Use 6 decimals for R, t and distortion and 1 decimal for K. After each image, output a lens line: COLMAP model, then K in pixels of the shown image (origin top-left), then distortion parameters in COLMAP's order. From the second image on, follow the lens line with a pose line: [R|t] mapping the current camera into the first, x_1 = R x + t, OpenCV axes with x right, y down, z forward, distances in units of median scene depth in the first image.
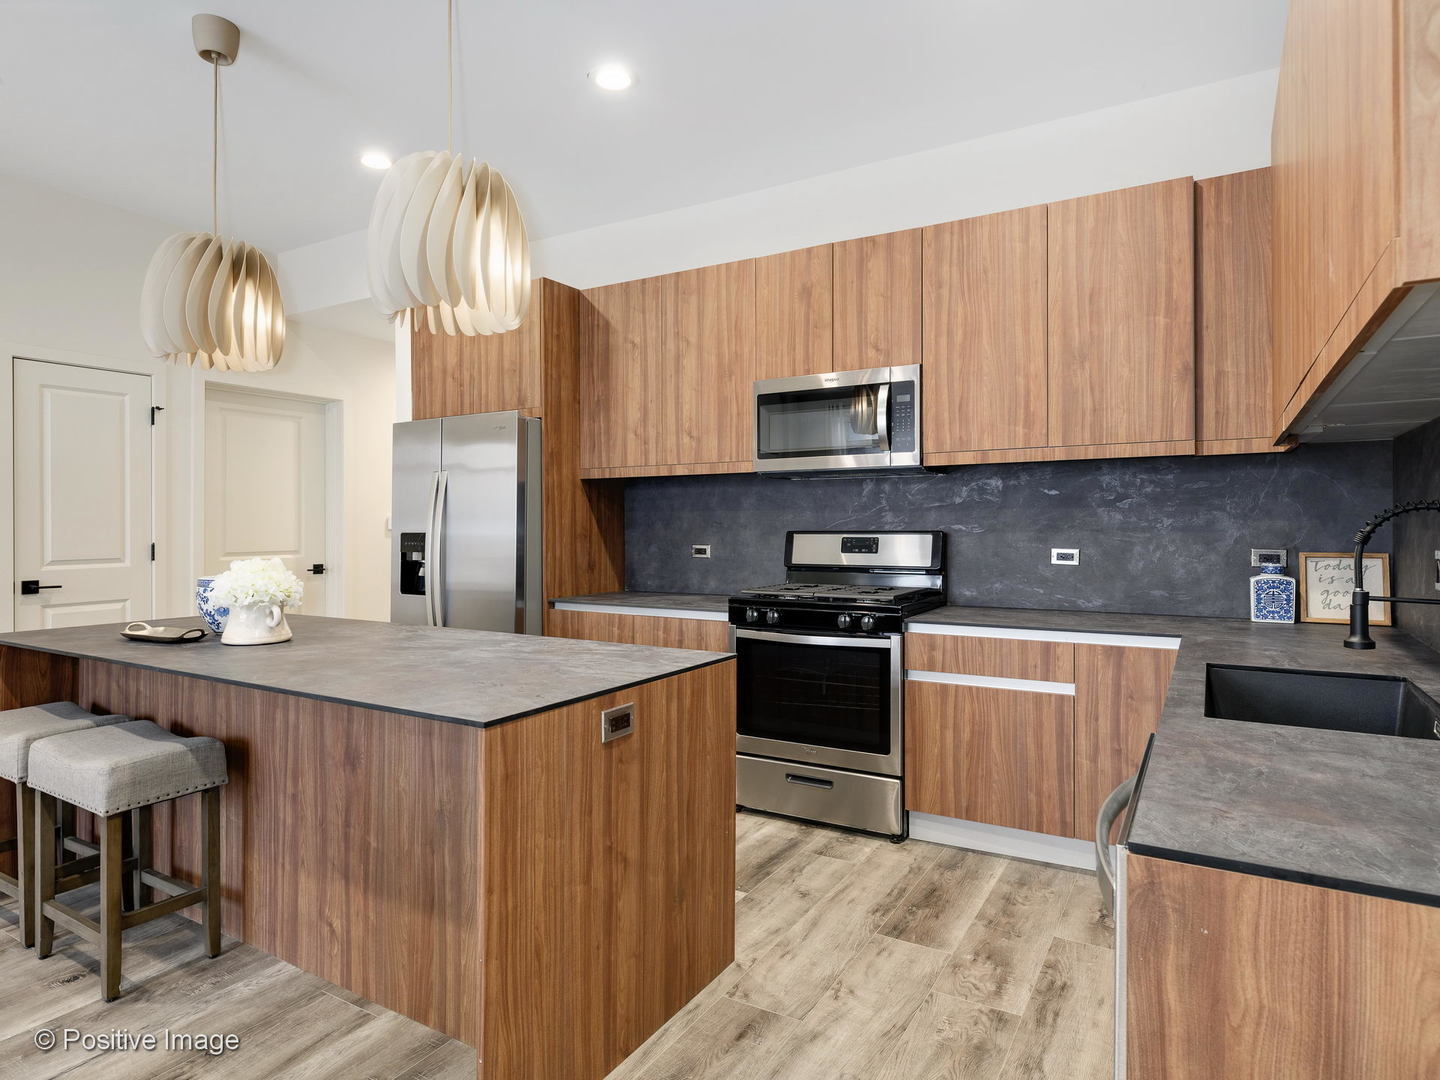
lens RADIAL K [[838.7, 0, 702.3], [0, 838.7, 517.3], [0, 0, 1]] dist [0.032720, 0.000630]
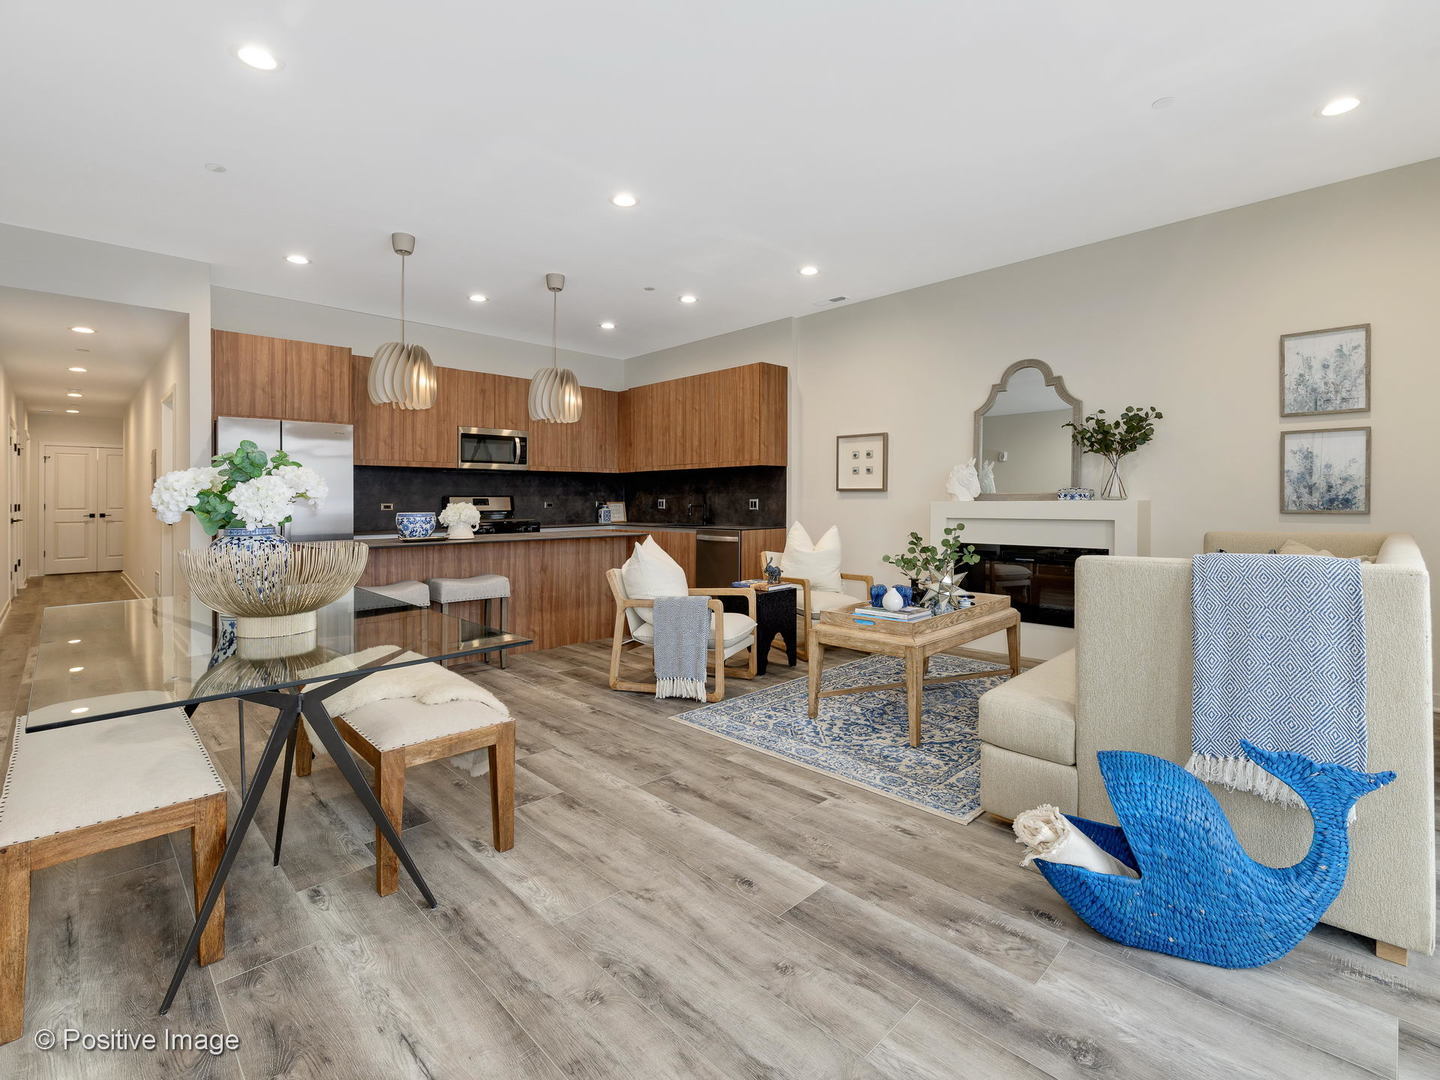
lens RADIAL K [[632.7, 0, 756.8], [0, 632.7, 515.4], [0, 0, 1]] dist [0.000376, -0.000357]
pose [[0.186033, -0.023227, 0.982269, -1.458058], [-0.000973, 0.999716, 0.023824, 0.030190], [-0.982543, -0.005388, 0.185958, -0.069413]]
